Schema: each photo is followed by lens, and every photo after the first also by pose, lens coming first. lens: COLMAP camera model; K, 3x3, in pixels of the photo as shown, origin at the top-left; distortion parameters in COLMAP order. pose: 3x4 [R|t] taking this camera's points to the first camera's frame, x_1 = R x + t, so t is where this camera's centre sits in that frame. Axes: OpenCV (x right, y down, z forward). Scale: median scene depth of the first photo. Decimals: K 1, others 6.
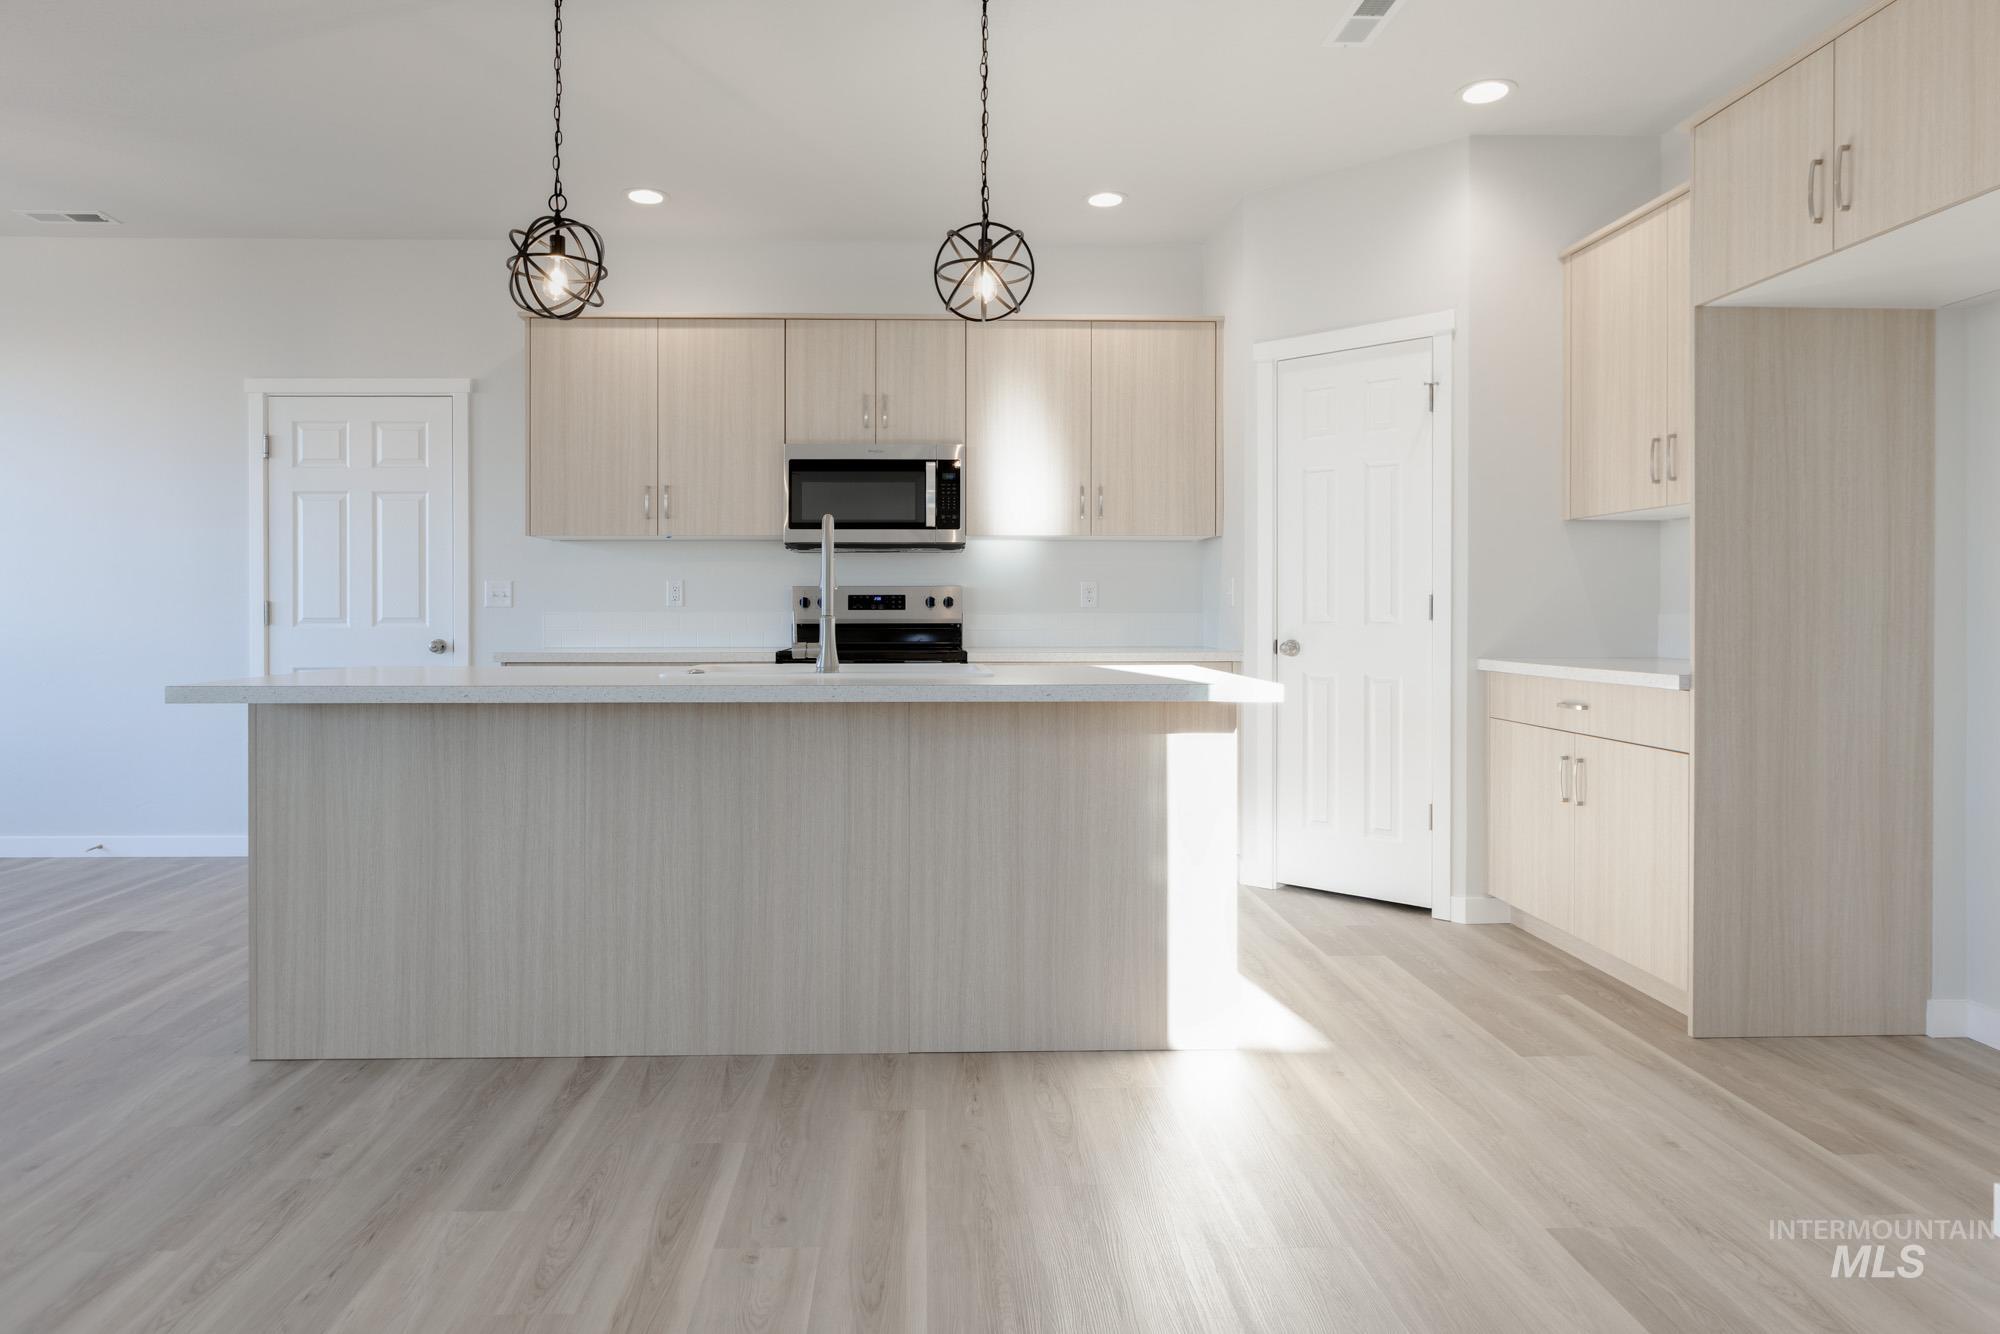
lens RADIAL K [[1201.5, 0, 954.4], [0, 1201.5, 605.2], [0, 0, 1]] dist [0.000069, -0.002046]
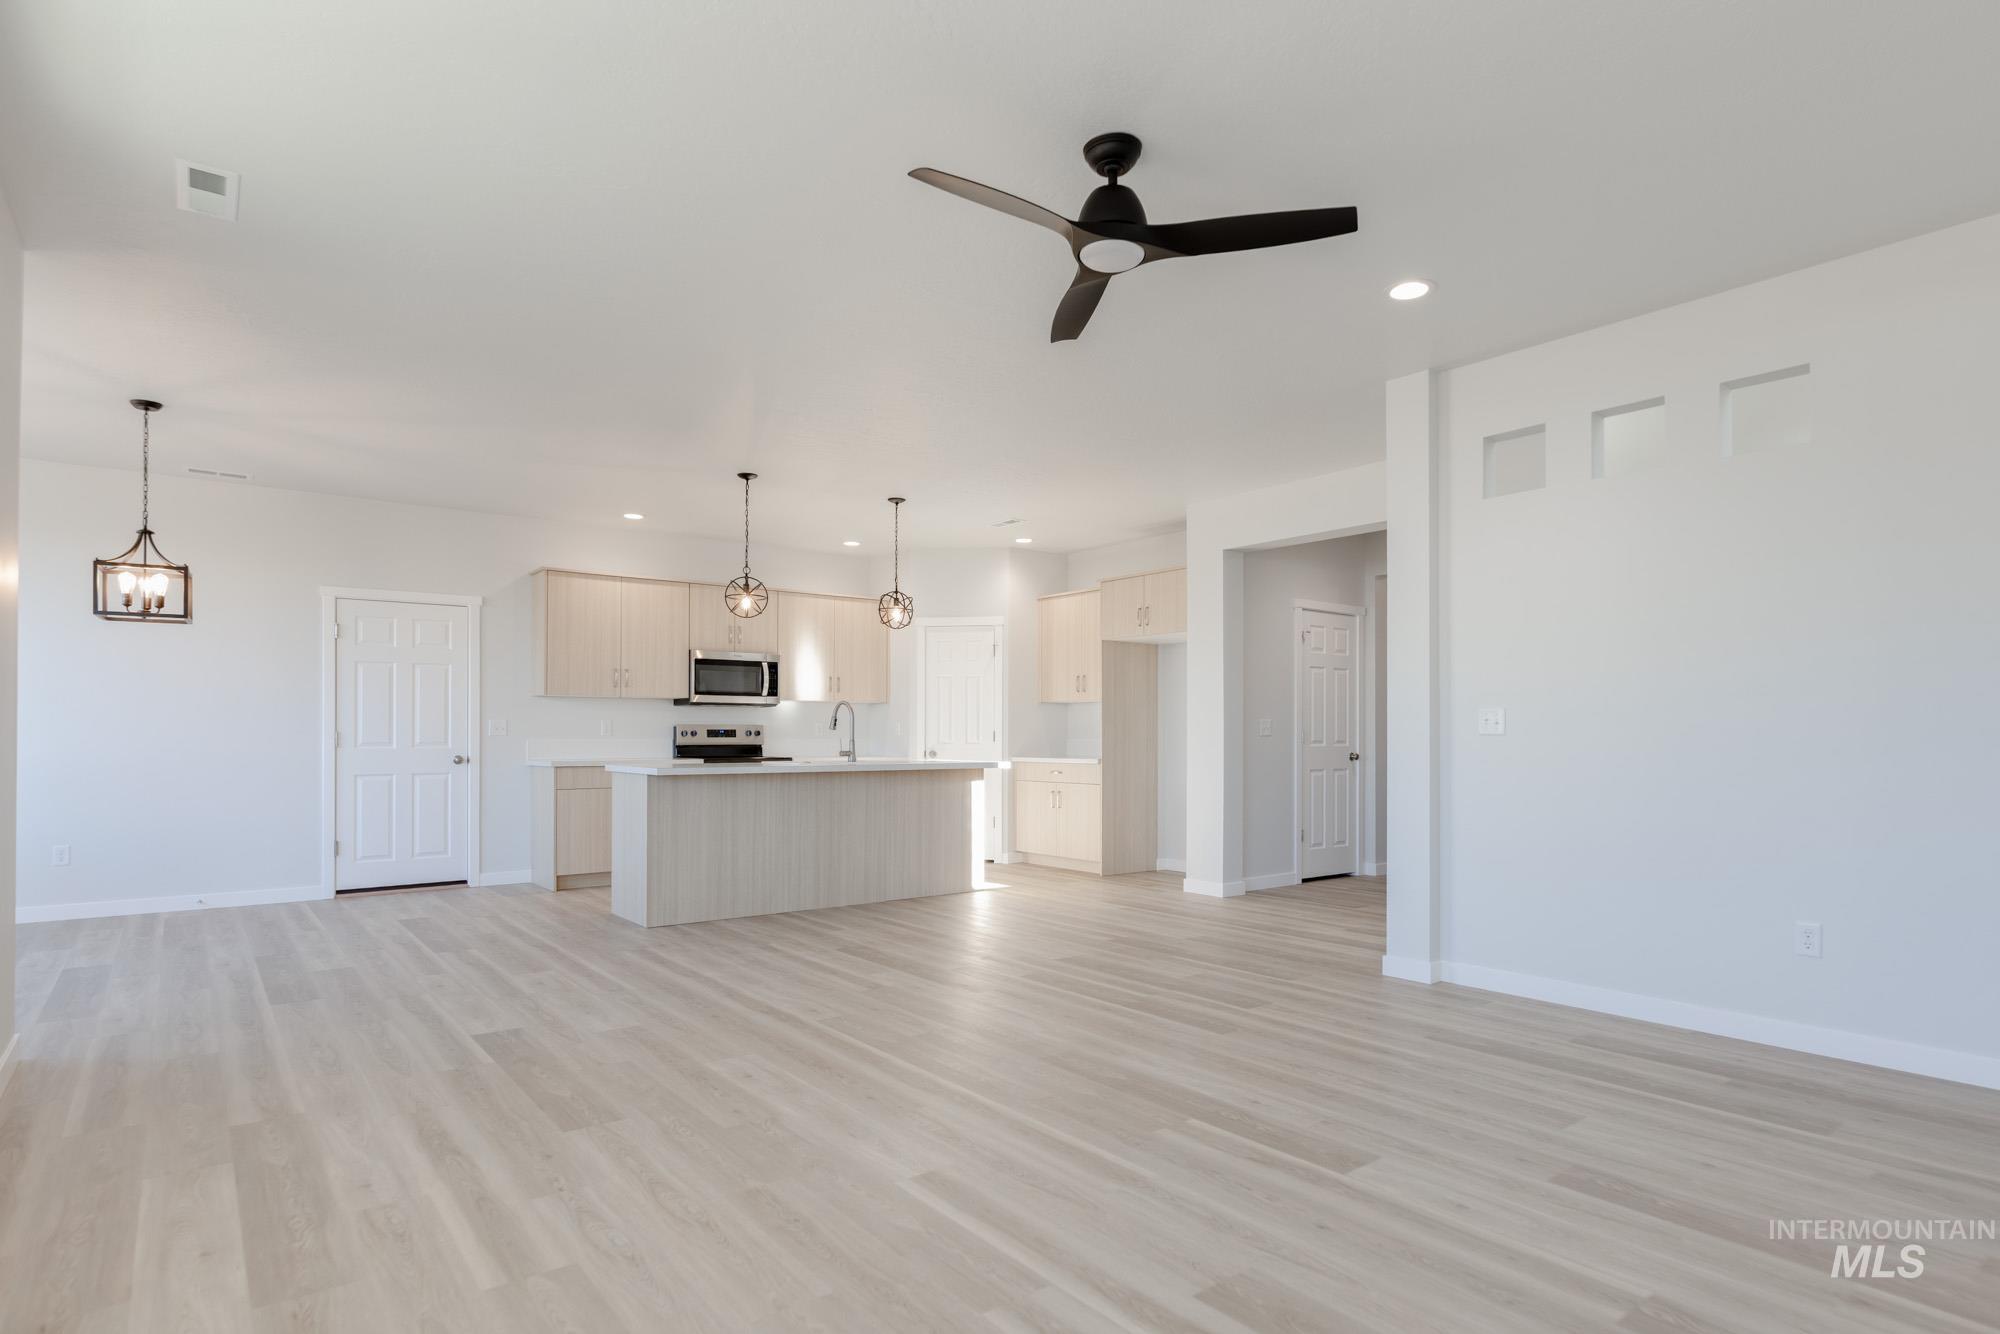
lens RADIAL K [[1052.4, 0, 1040.6], [0, 1052.4, 718.2], [0, 0, 1]] dist [0.003415, 0.001370]
pose [[0.793749, 0.010914, 0.608147, -0.706099], [-0.002847, 0.999895, -0.014229, -0.004307], [-0.608238, 0.009562, 0.793697, -0.643404]]
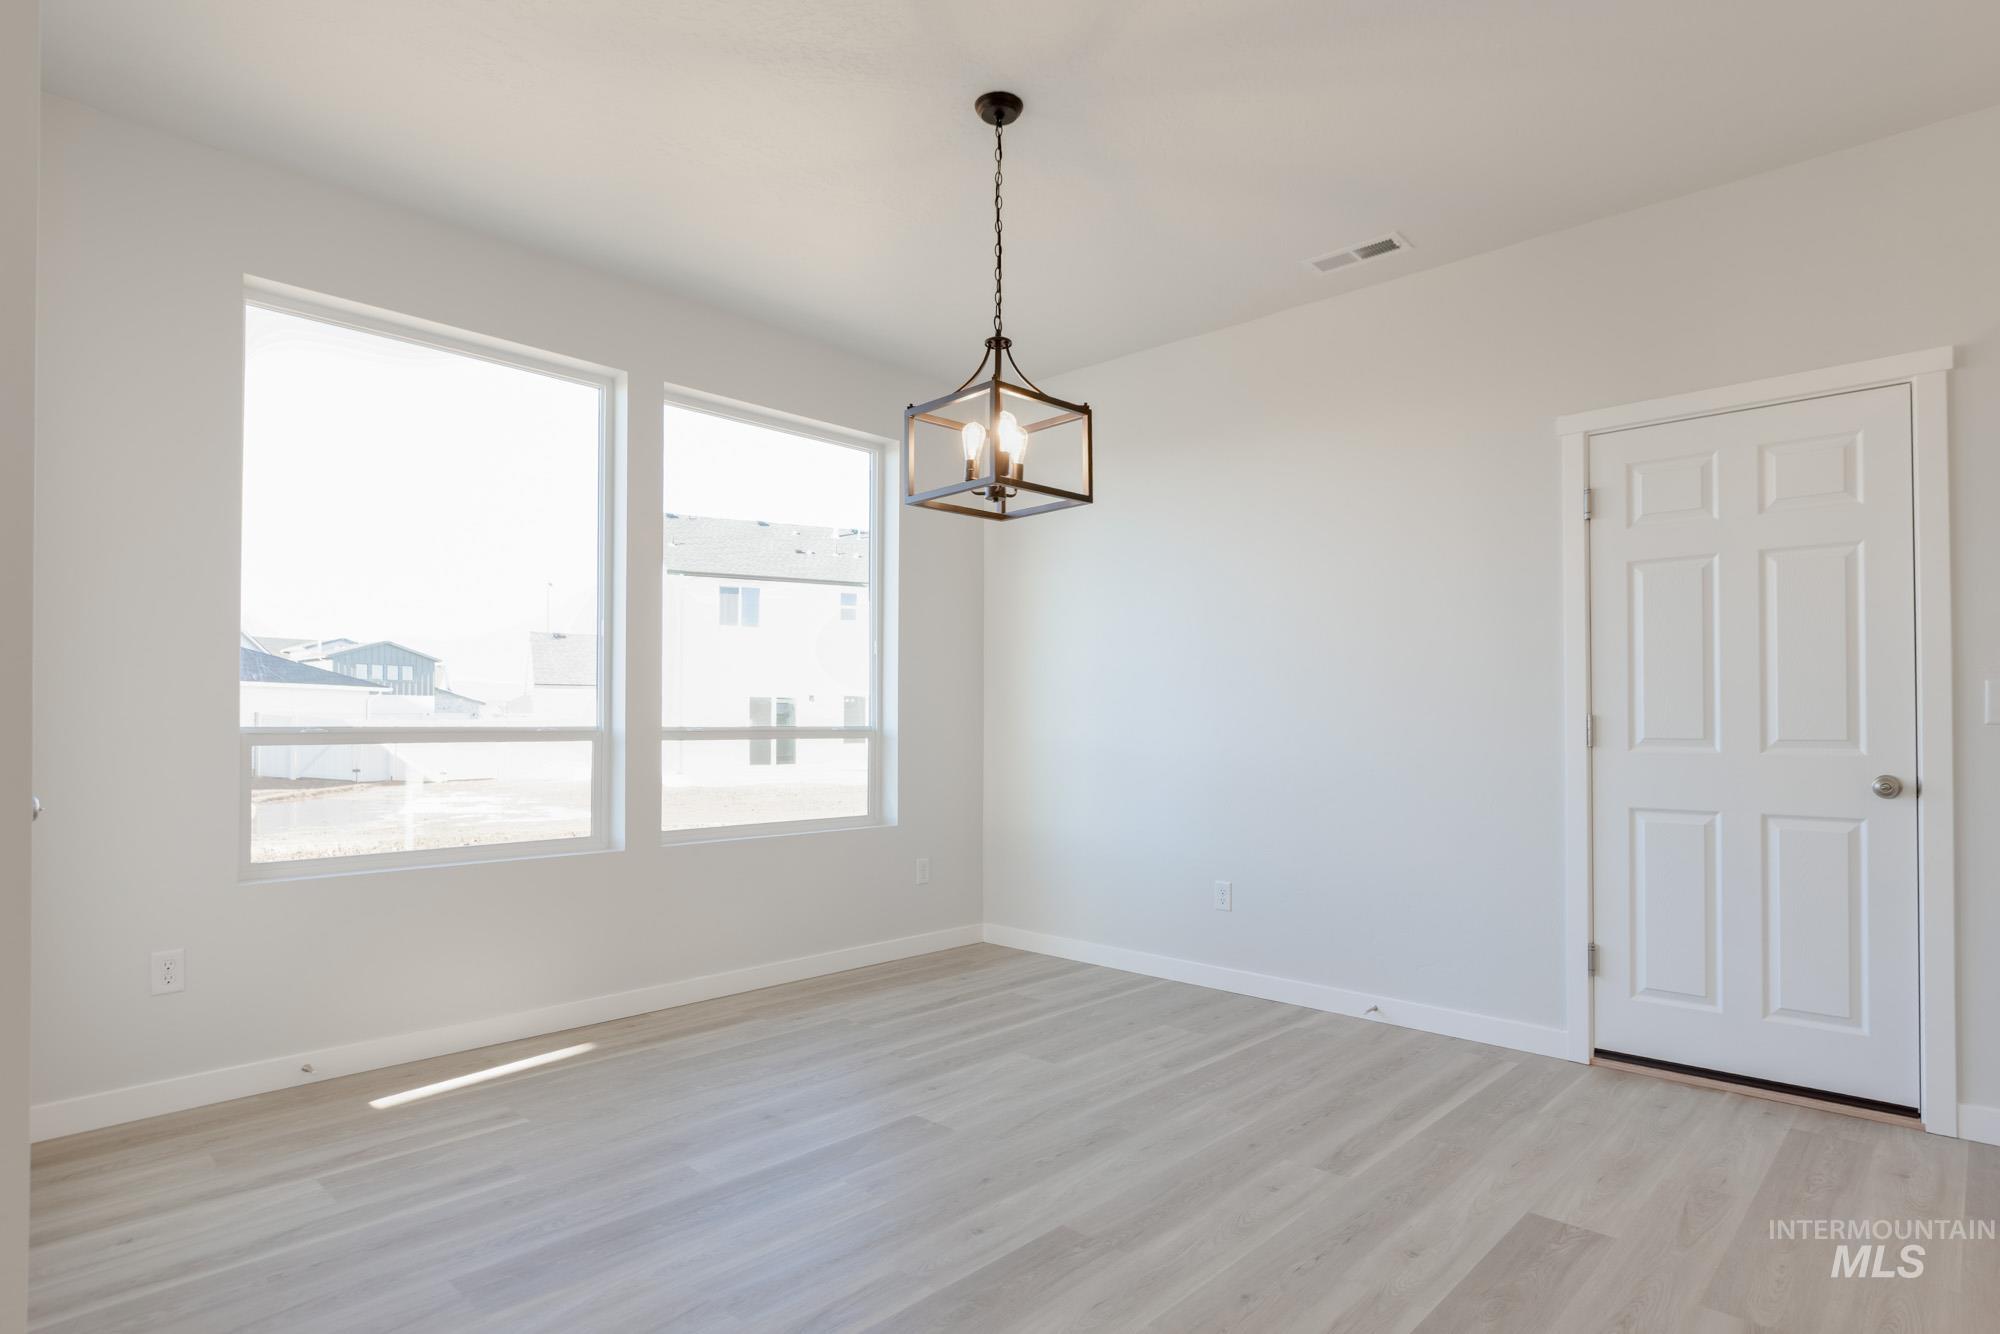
lens RADIAL K [[1068.4, 0, 1002.2], [0, 1068.4, 709.8], [0, 0, 1]] dist [0.000399, 0.000053]
pose [[0.710396, -0.006738, -0.703770, -0.383944], [-0.000920, 0.999944, -0.010503, 0.000989], [0.703802, 0.008109, 0.710350, 0.296240]]
